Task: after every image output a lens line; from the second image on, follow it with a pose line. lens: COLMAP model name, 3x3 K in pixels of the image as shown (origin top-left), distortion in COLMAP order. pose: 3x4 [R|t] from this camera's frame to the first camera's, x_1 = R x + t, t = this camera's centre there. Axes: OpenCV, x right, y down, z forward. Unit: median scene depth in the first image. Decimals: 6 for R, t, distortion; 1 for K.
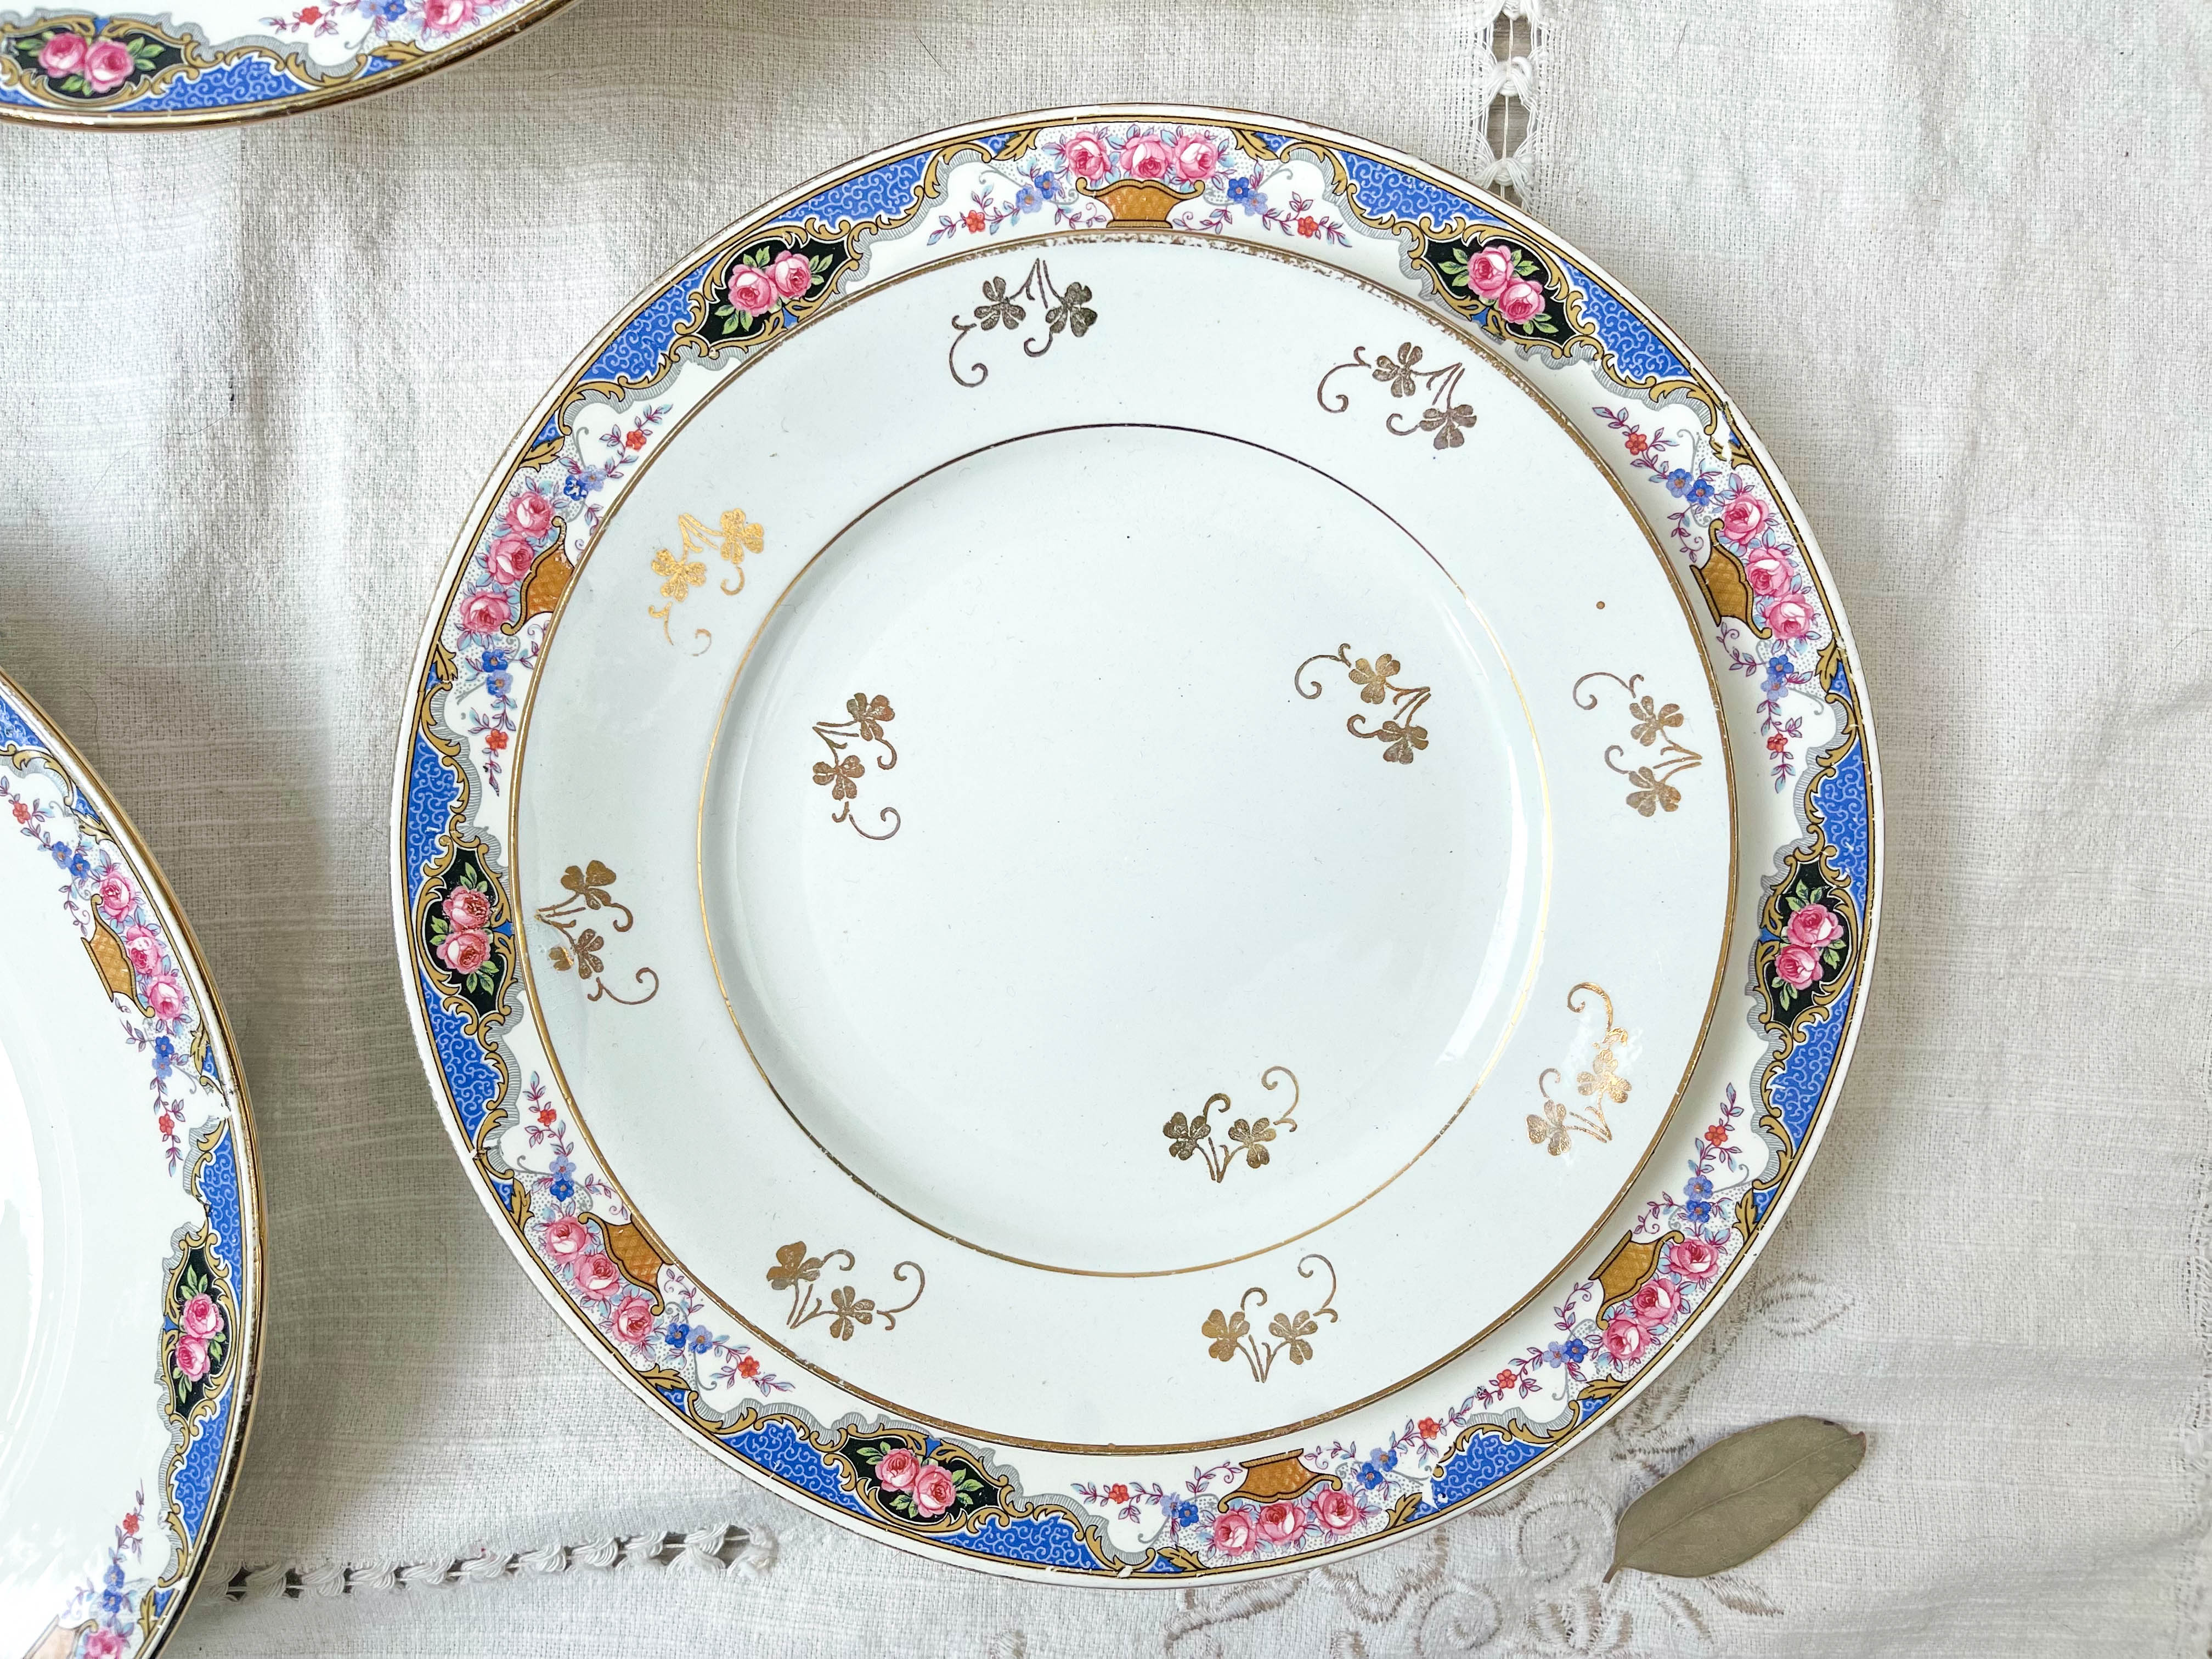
lens RADIAL K [[1674.0, 0, 1114.4], [0, 1674.0, 828.5], [0, 0, 1]] dist [0.043049, -0.085821]
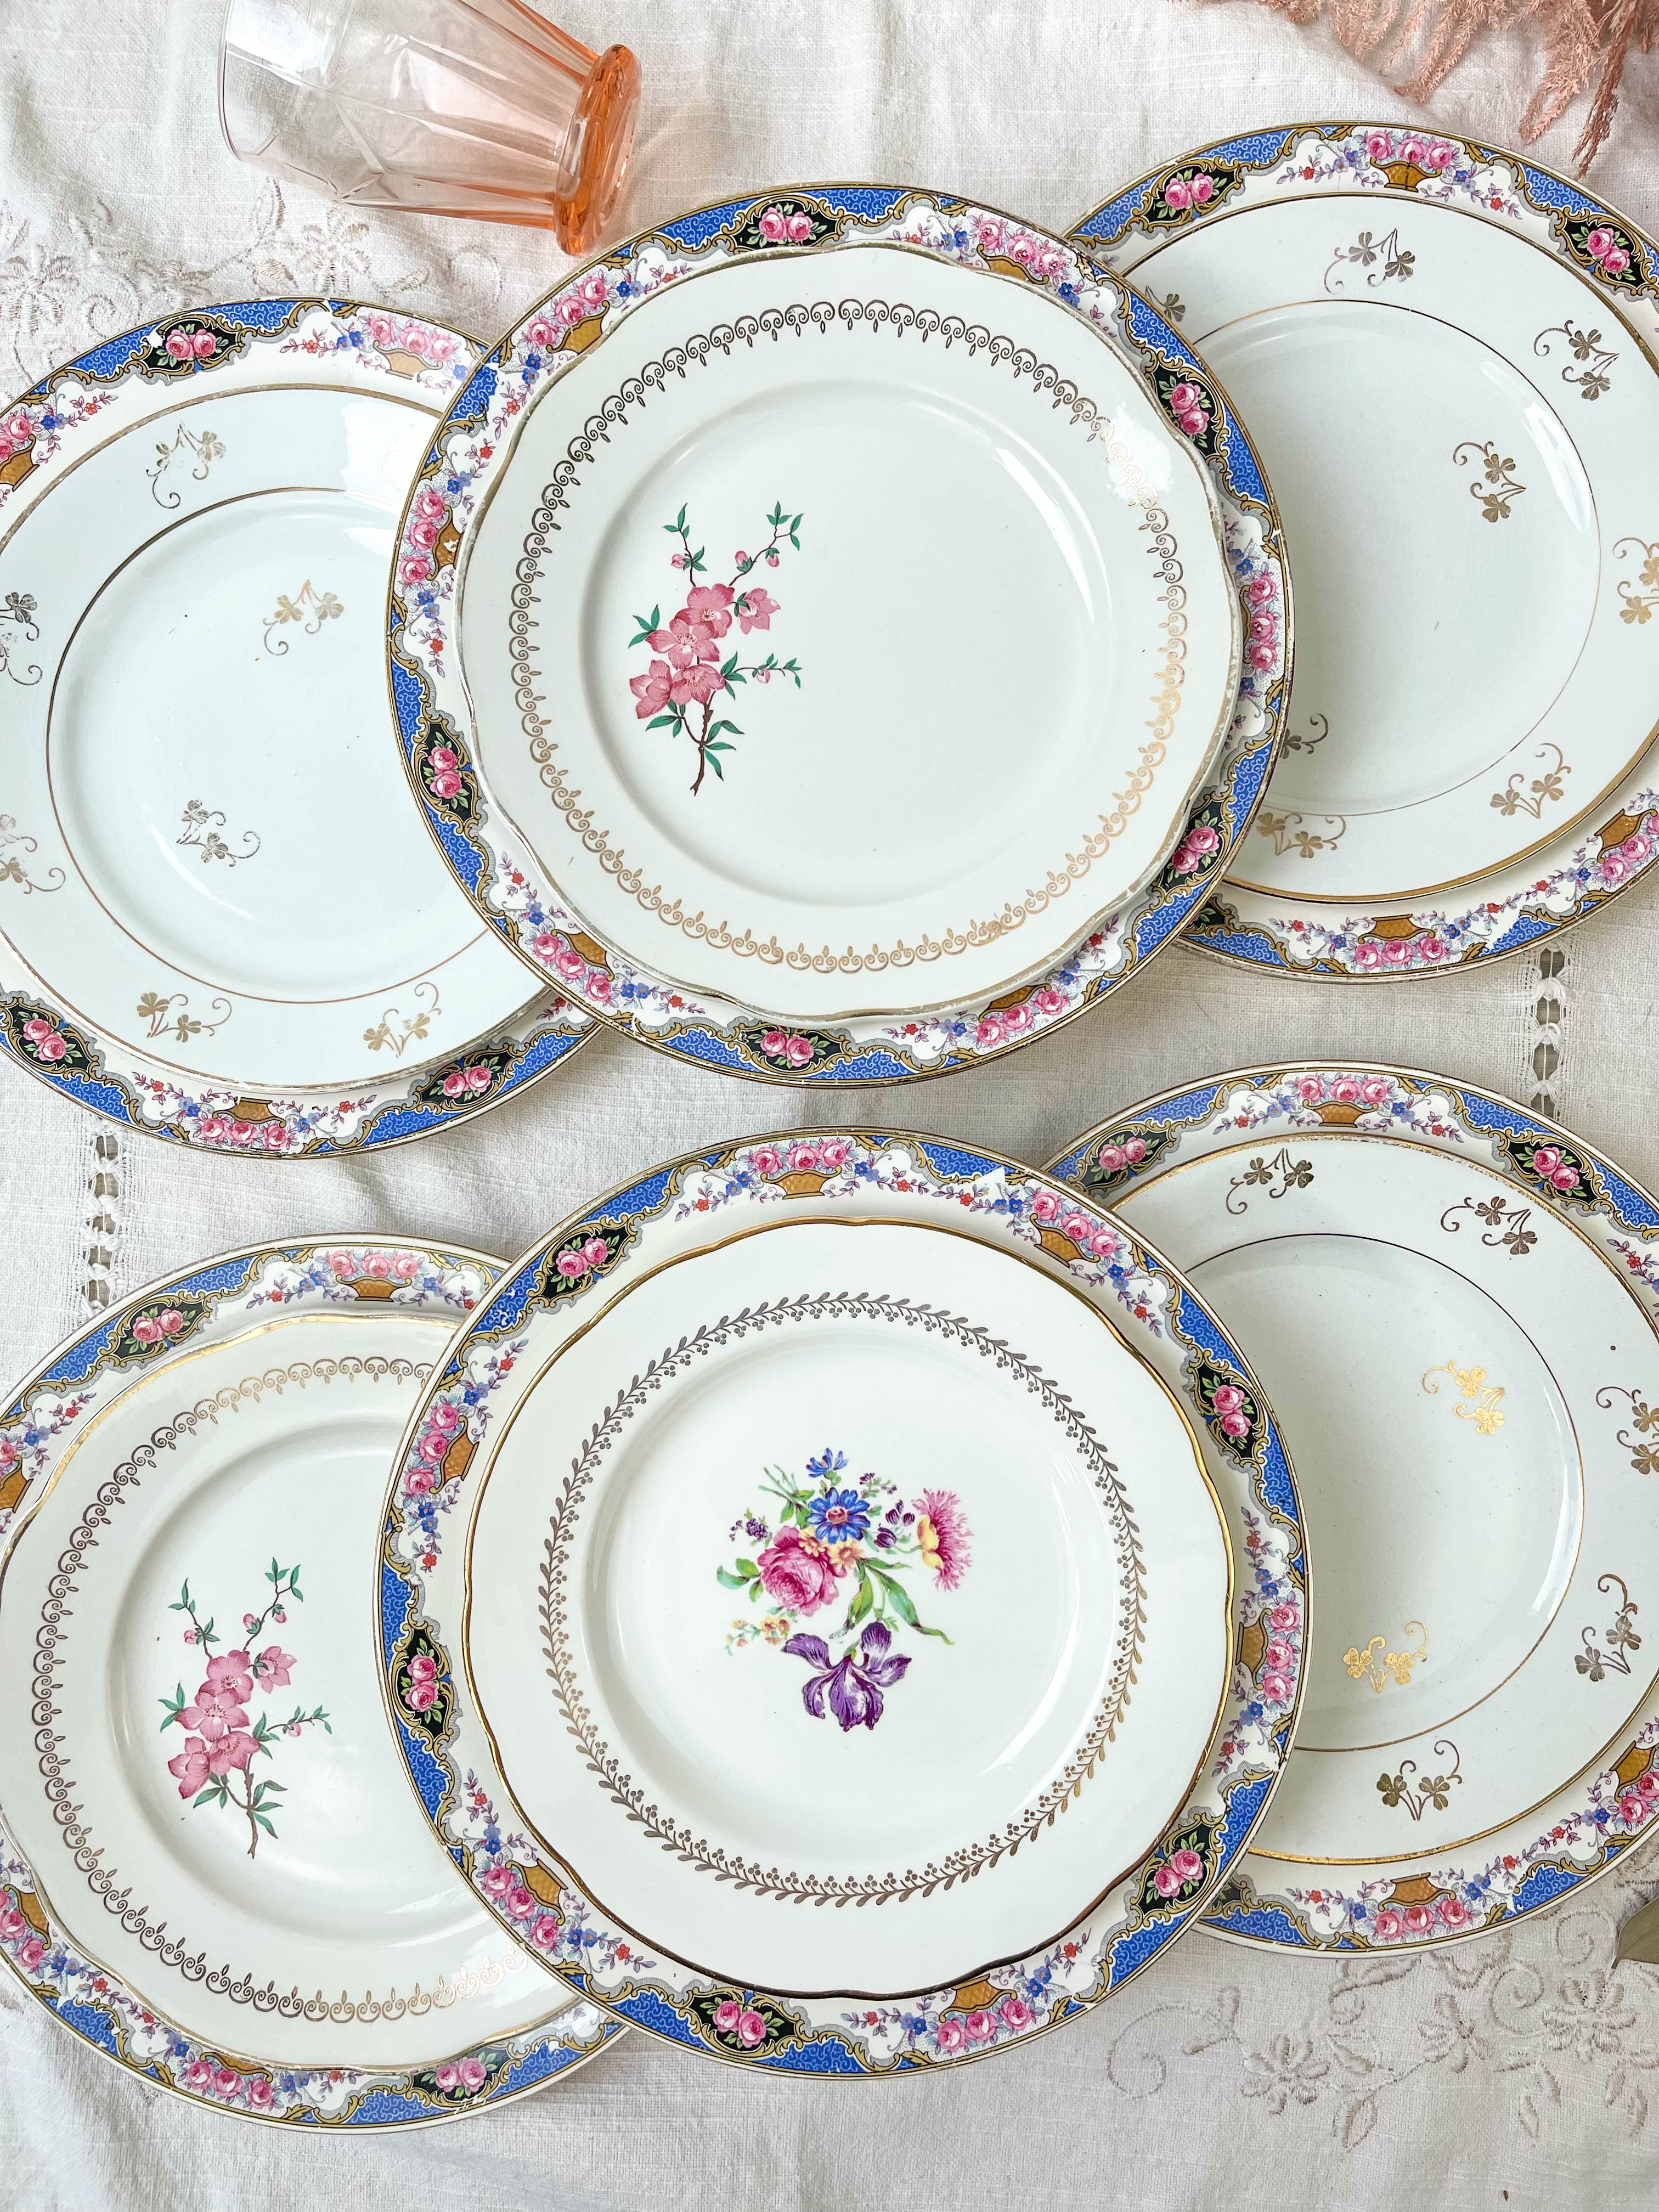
lens RADIAL K [[1660.9, 0, 812.8], [0, 1660.9, 1105.8], [0, 0, 1]] dist [0.009286, -0.009432]
pose [[0.999044, 0.028308, -0.033312, -0.462585], [-0.031595, 0.994213, -0.102676, -0.185948], [0.030213, 0.103630, 0.994157, -0.704682]]
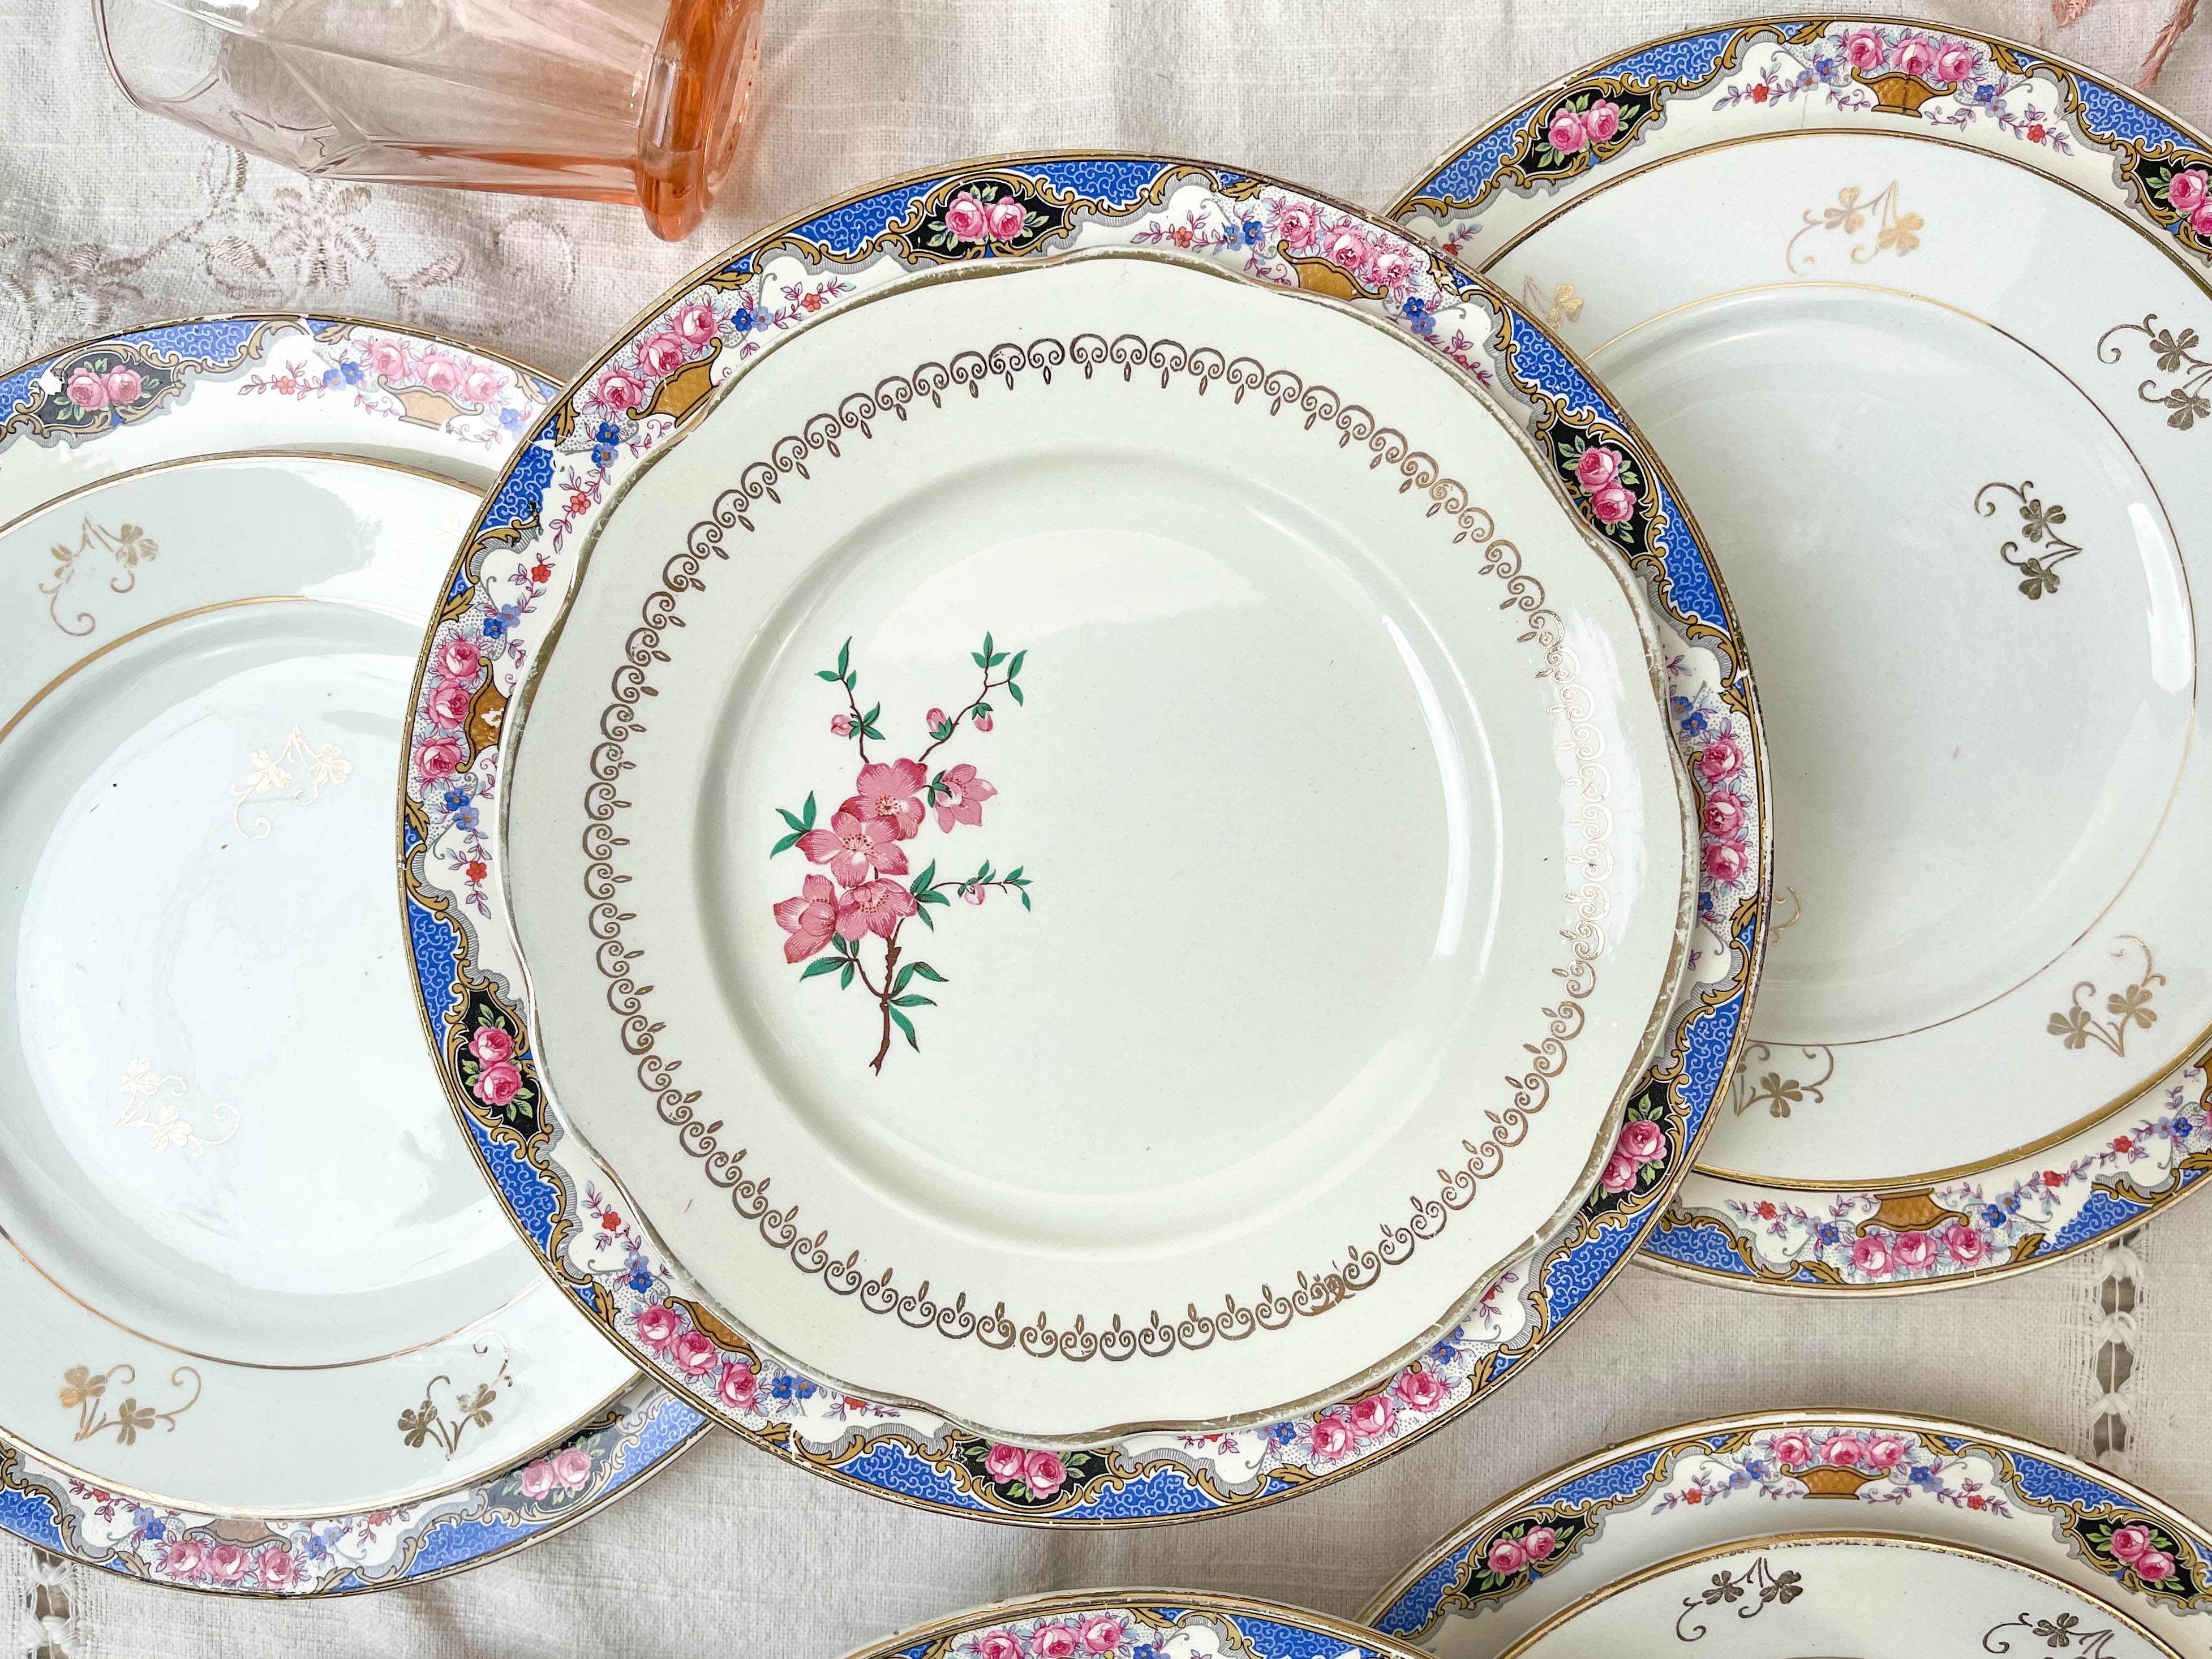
lens RADIAL K [[1706.4, 0, 1092.0], [0, 1706.4, 834.6], [0, 0, 1]] dist [0.064947, -0.112733]
pose [[0.999856, -0.000020, -0.016996, -0.480866], [-0.001234, 0.997272, -0.073799, -0.728365], [0.016951, 0.073809, 0.997128, -0.248437]]
